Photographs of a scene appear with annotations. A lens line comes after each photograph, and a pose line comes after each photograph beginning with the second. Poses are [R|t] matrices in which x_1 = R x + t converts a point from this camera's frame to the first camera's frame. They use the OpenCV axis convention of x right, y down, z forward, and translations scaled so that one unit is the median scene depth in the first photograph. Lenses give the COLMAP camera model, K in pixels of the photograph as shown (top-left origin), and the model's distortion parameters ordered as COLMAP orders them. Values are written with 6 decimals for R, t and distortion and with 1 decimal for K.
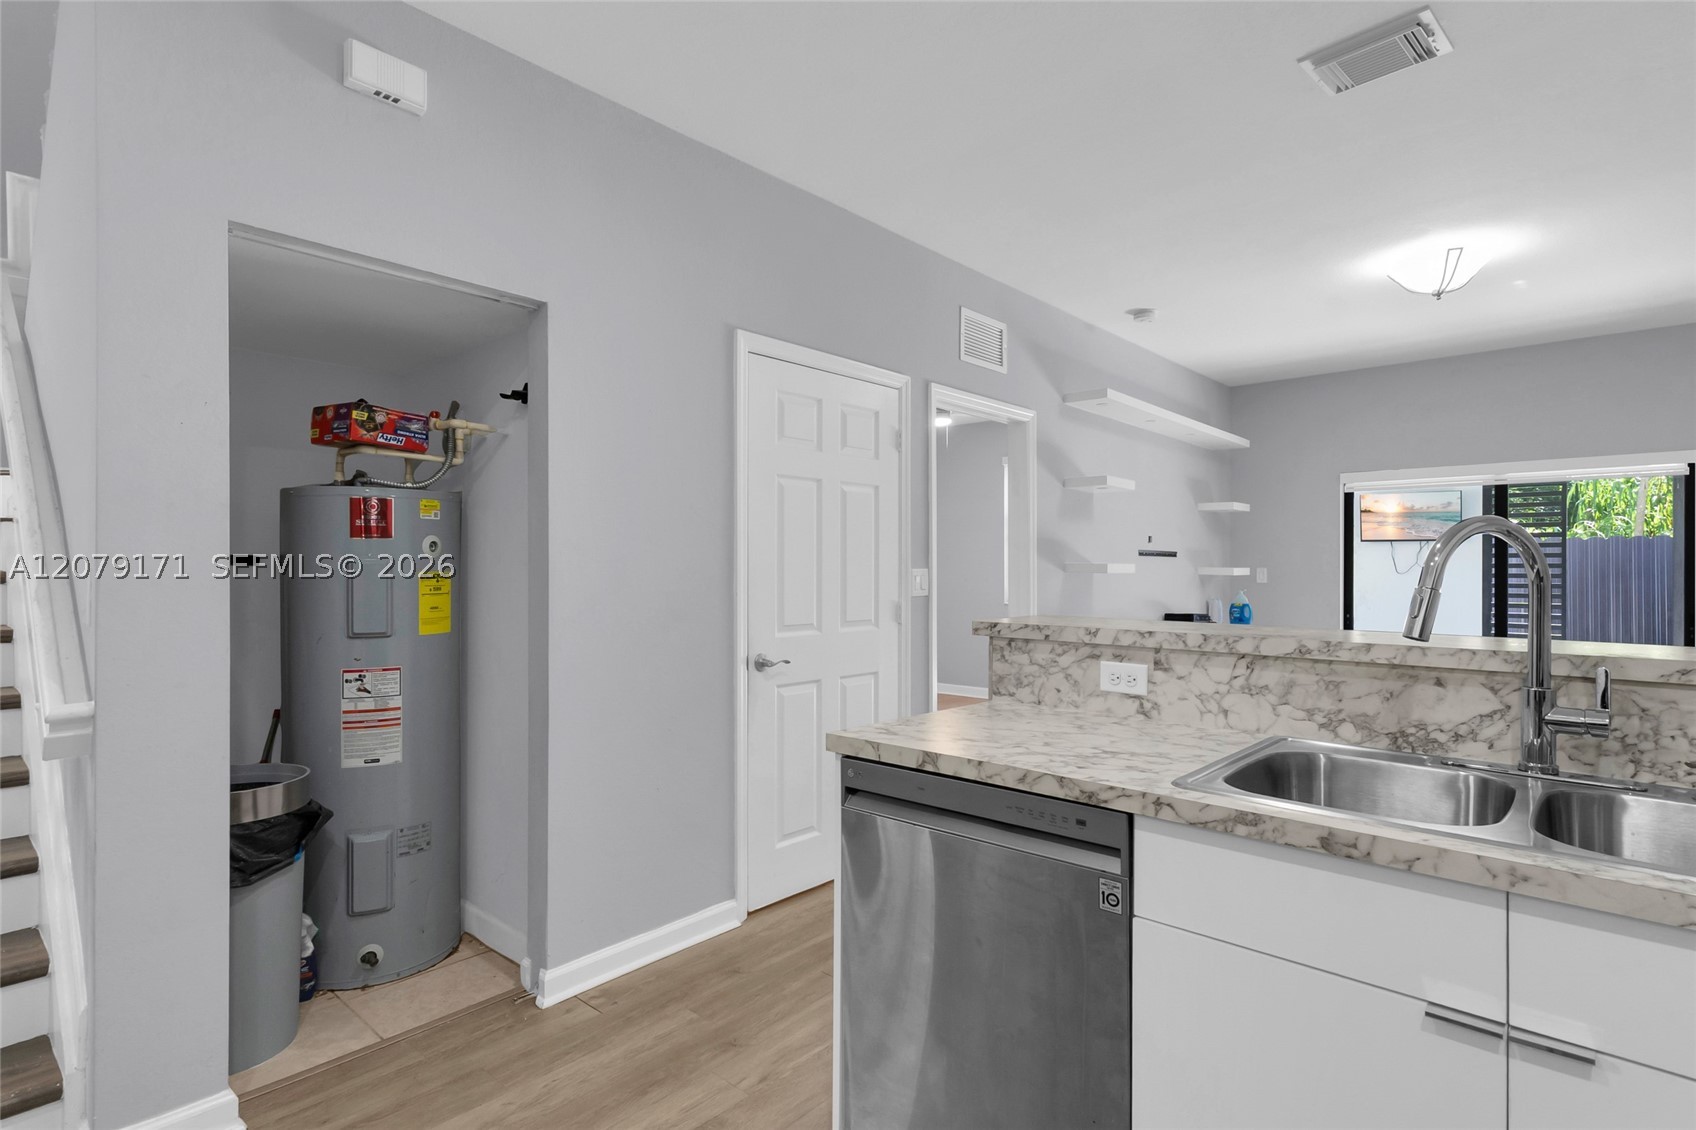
lens RADIAL K [[873.3, 0, 848.0], [0, 873.3, 565.0], [0, 0, 1]] dist [0.027081, 0.000003]
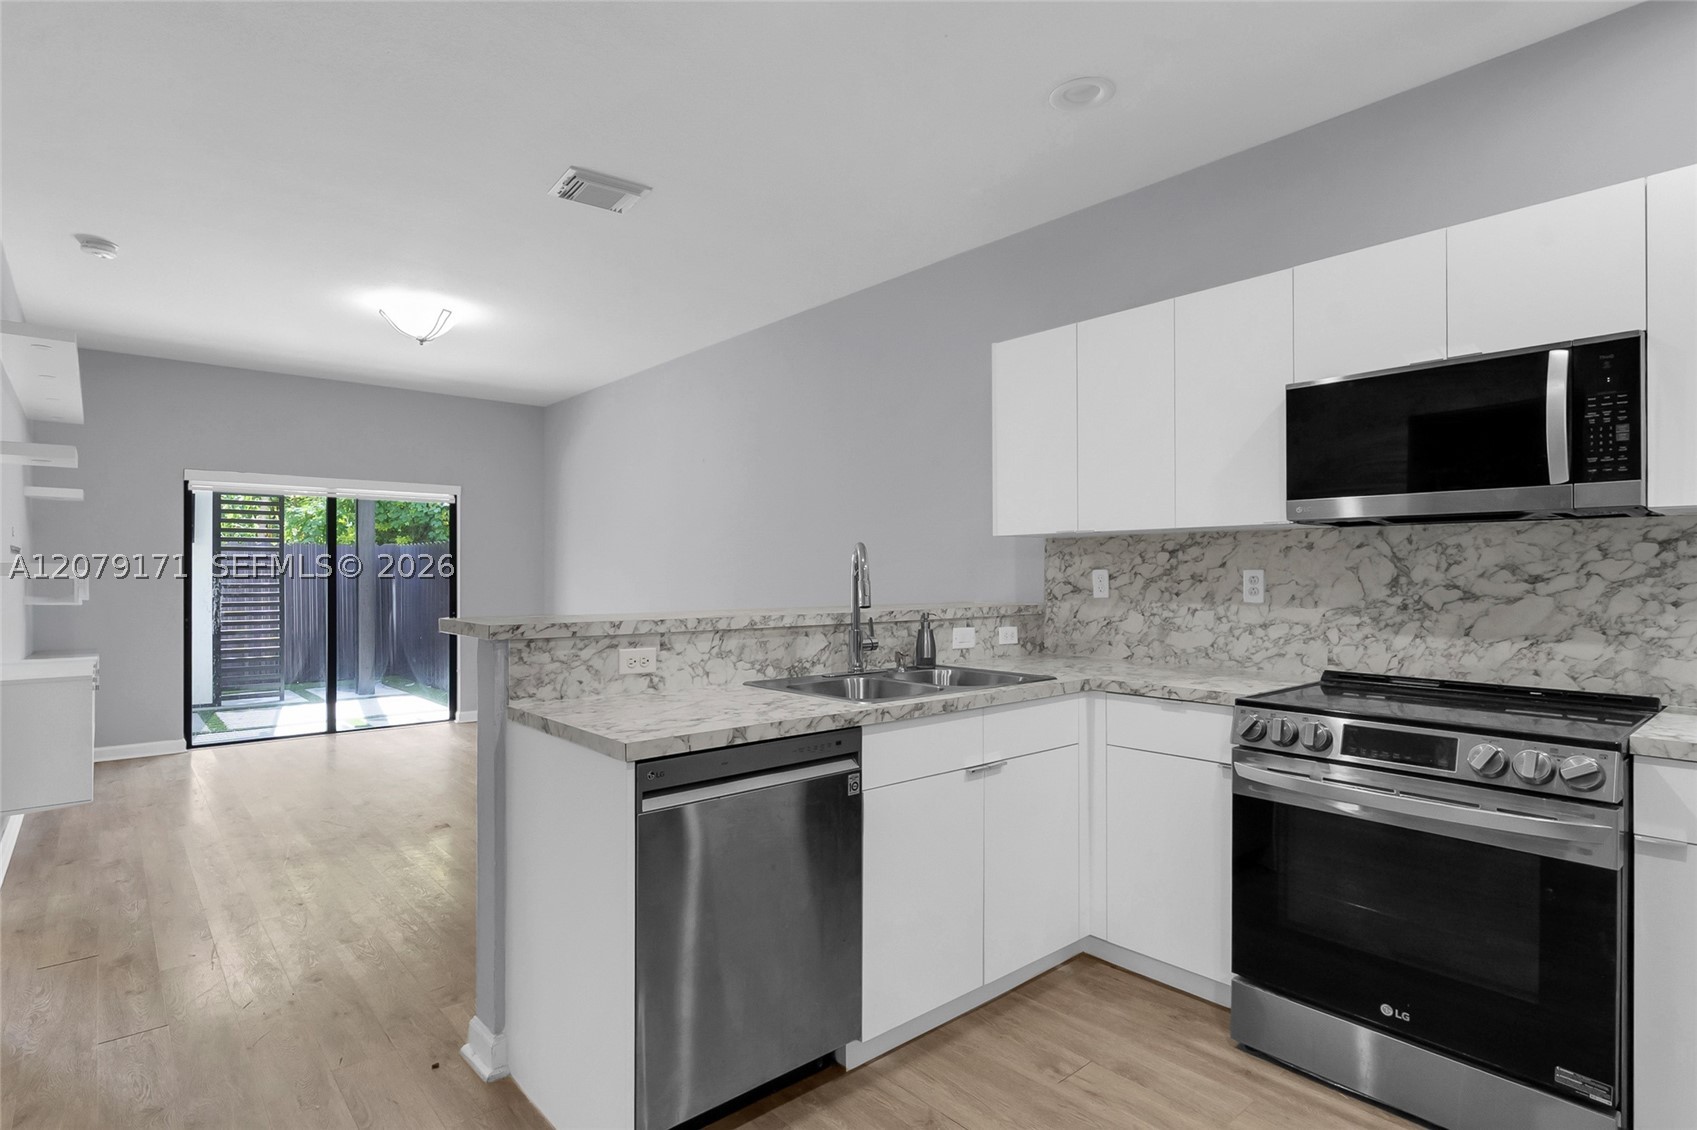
lens RADIAL K [[852.6, 0, 844.2], [0, 852.6, 575.3], [0, 0, 1]] dist [-0.001790, 0.000023]
pose [[0.119426, -0.005342, 0.992829, -0.825781], [-0.003331, 0.999978, 0.005781, 0.004752], [-0.992838, -0.003998, 0.119405, 0.596569]]
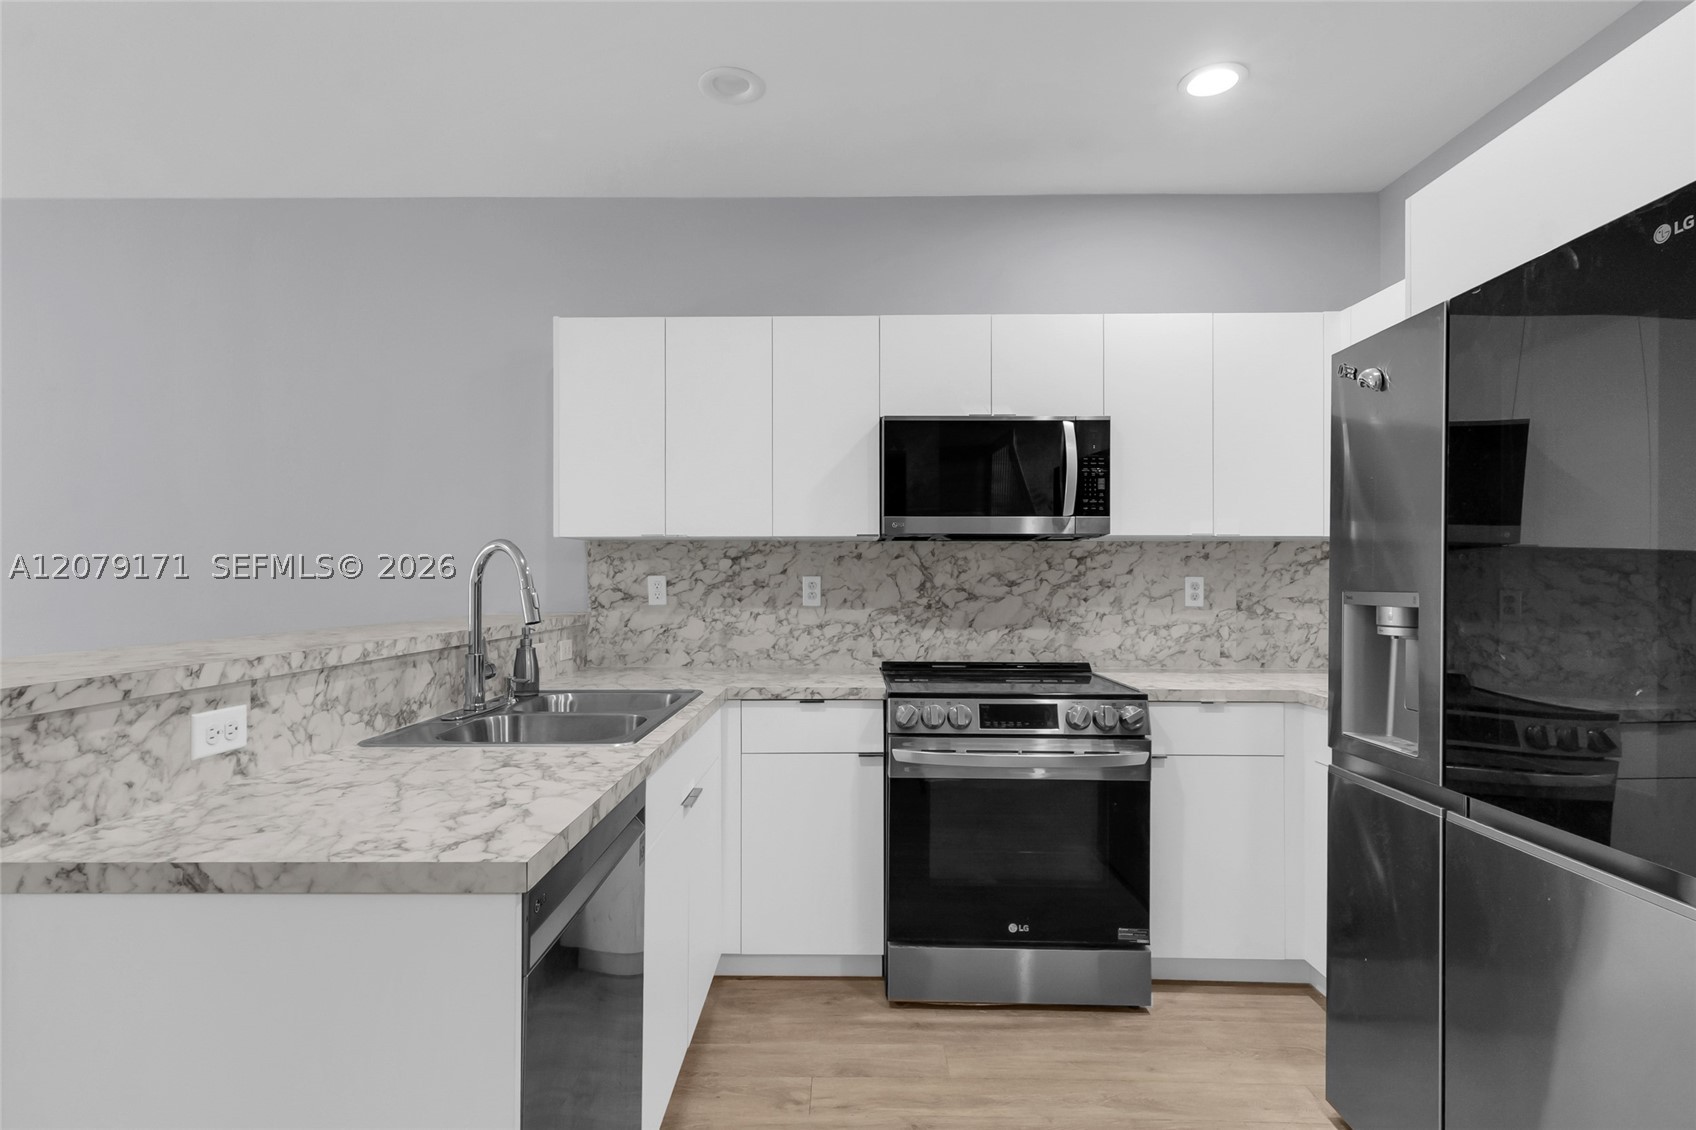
lens RADIAL K [[833.1, 0, 837.5], [0, 833.1, 572.2], [0, 0, 1]] dist [0.001877, 0.000153]
pose [[-0.656100, 0.003846, 0.754664, -0.513203], [-0.004575, 0.999948, -0.009074, 0.007752], [-0.754660, -0.009406, -0.656049, 1.091765]]
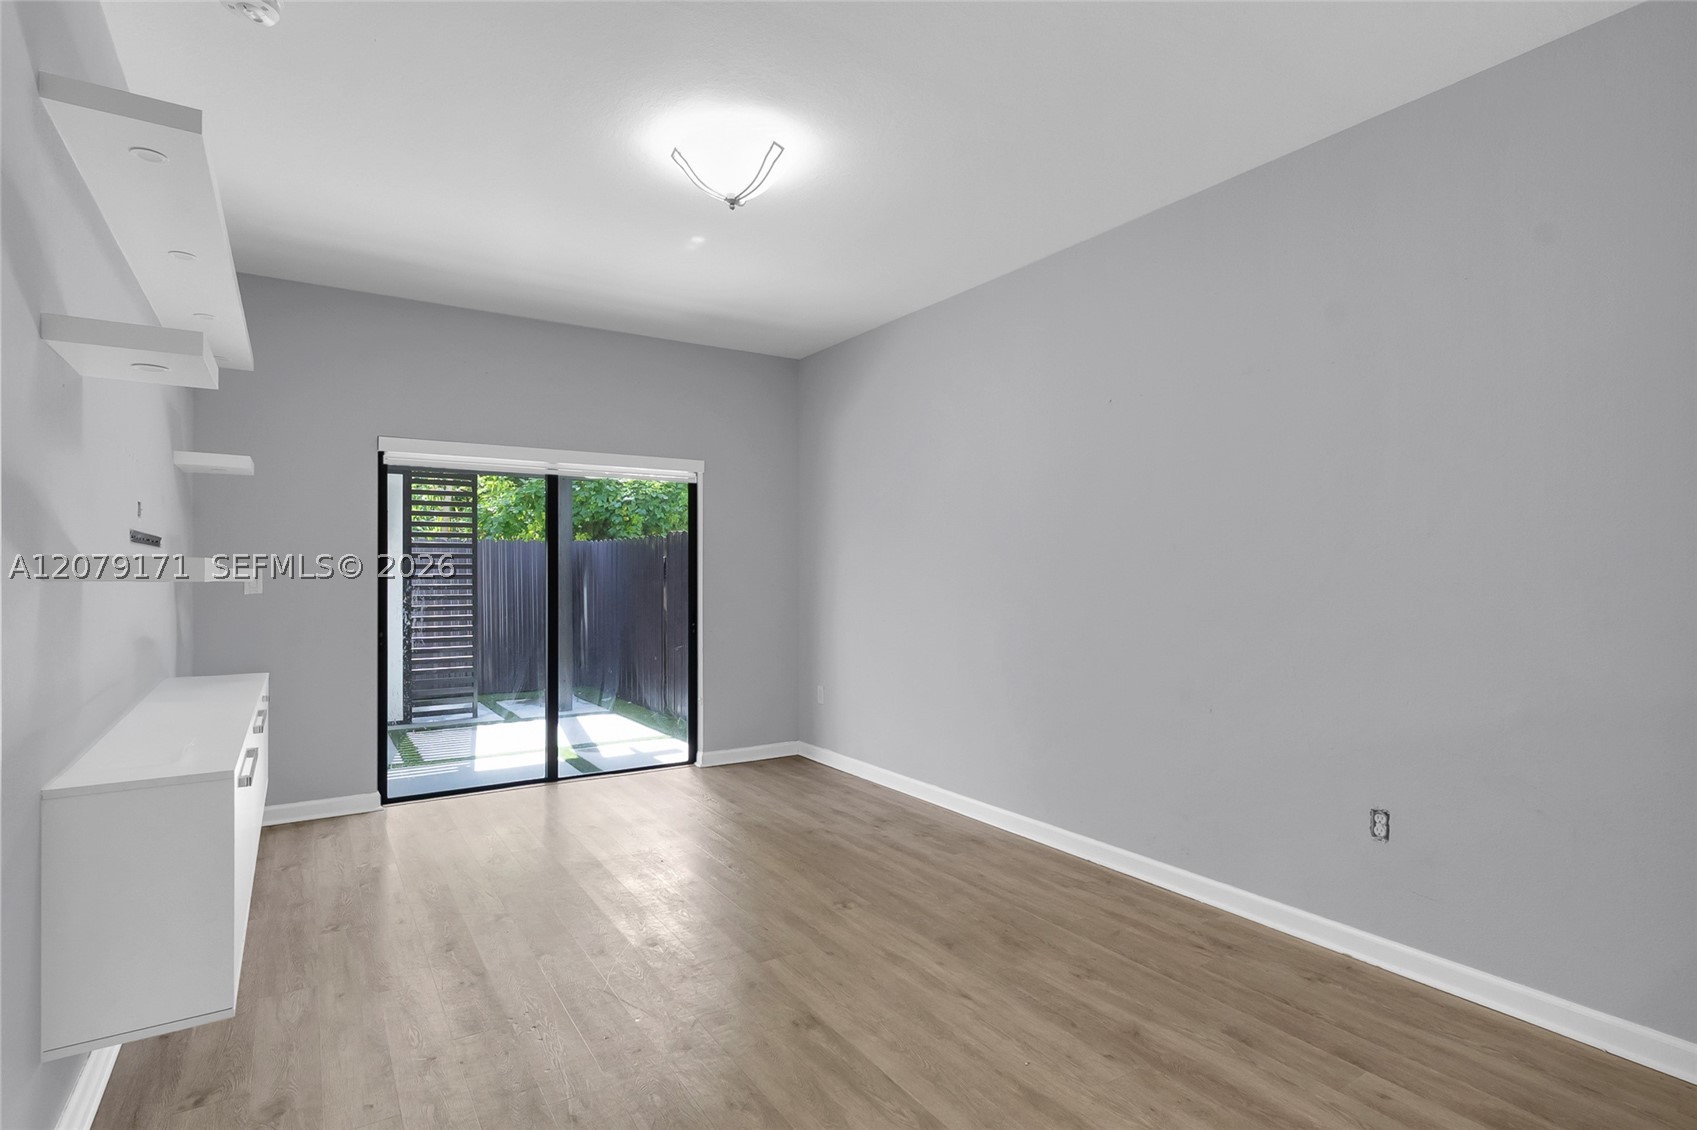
lens RADIAL K [[823.1, 0, 845.0], [0, 823.1, 570.2], [0, 0, 1]] dist [-0.000143, 0.000451]
pose [[0.250018, -0.001405, 0.968240, 0.029321], [-0.002165, 0.999996, 0.002010, 0.007907], [-0.968239, -0.002599, 0.250014, 1.477828]]
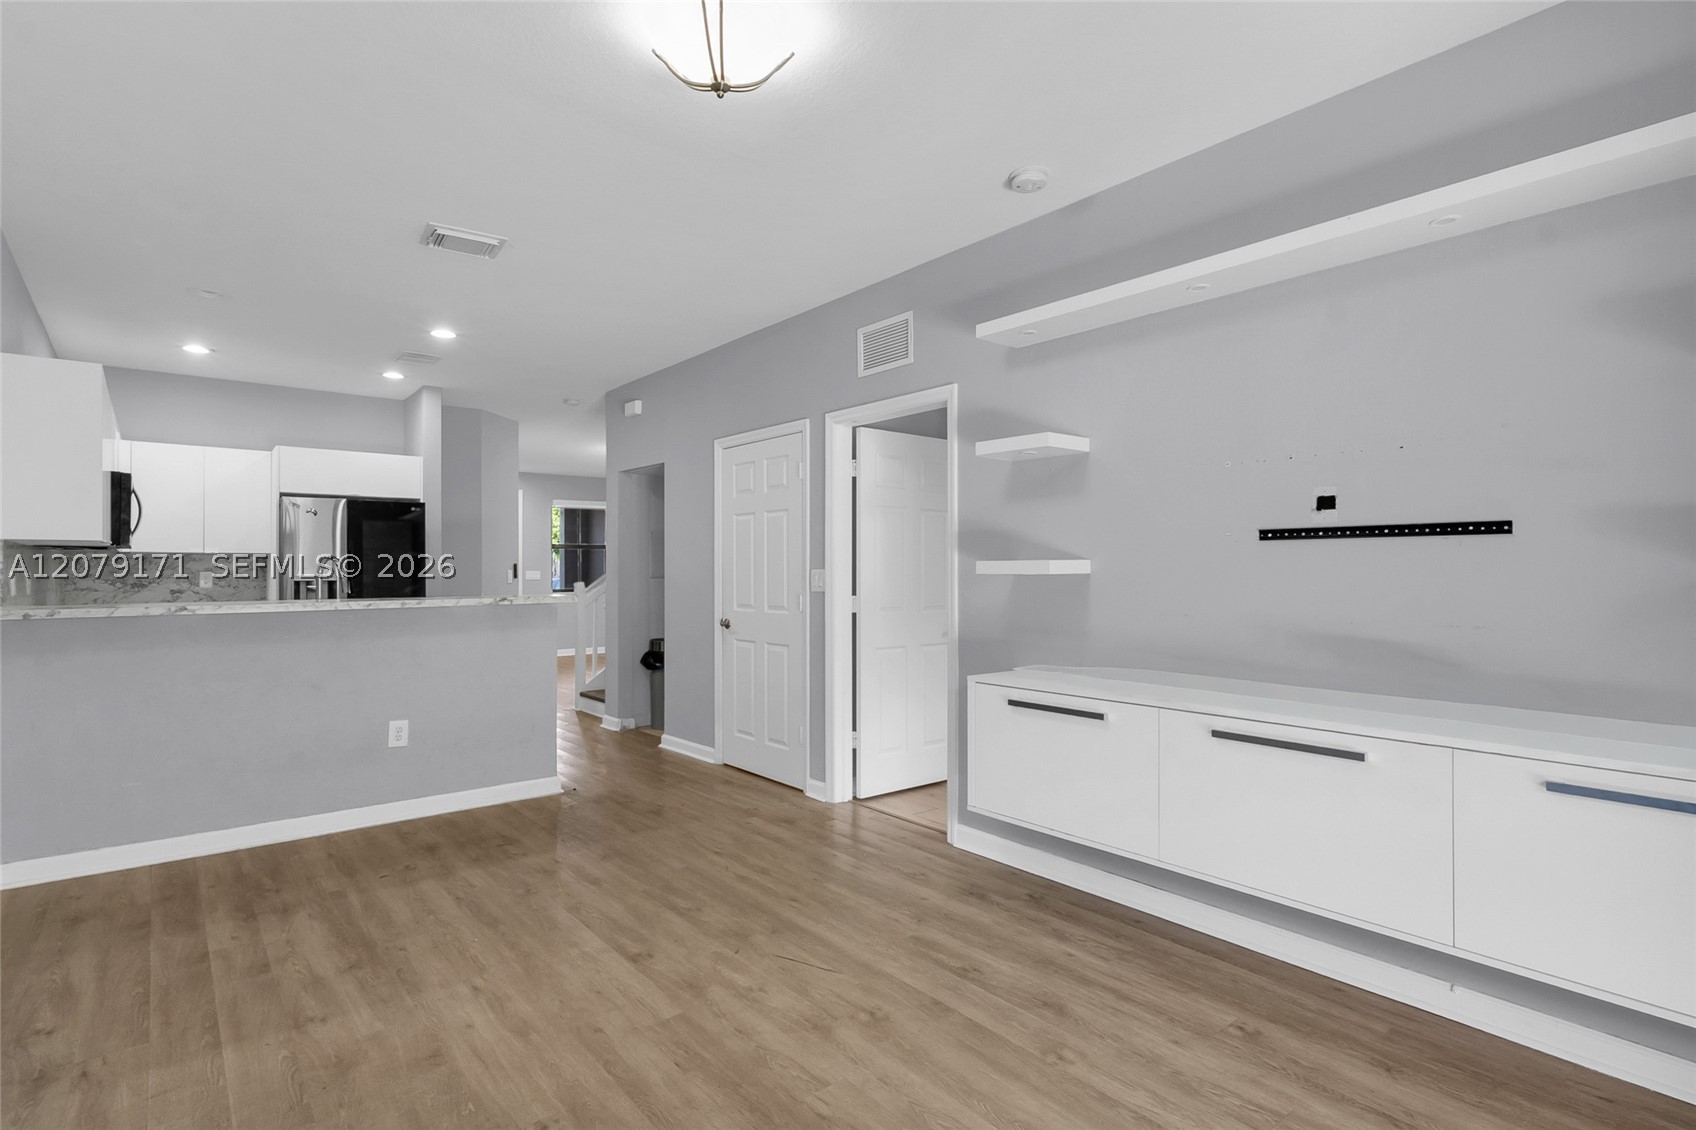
lens RADIAL K [[833.1, 0, 837.5], [0, 833.1, 572.2], [0, 0, 1]] dist [0.001877, 0.000153]
pose [[-0.149941, -0.001873, -0.988693, 2.392198], [0.004137, 0.999988, -0.002522, 0.022814], [0.988686, -0.004468, -0.149931, 2.327488]]
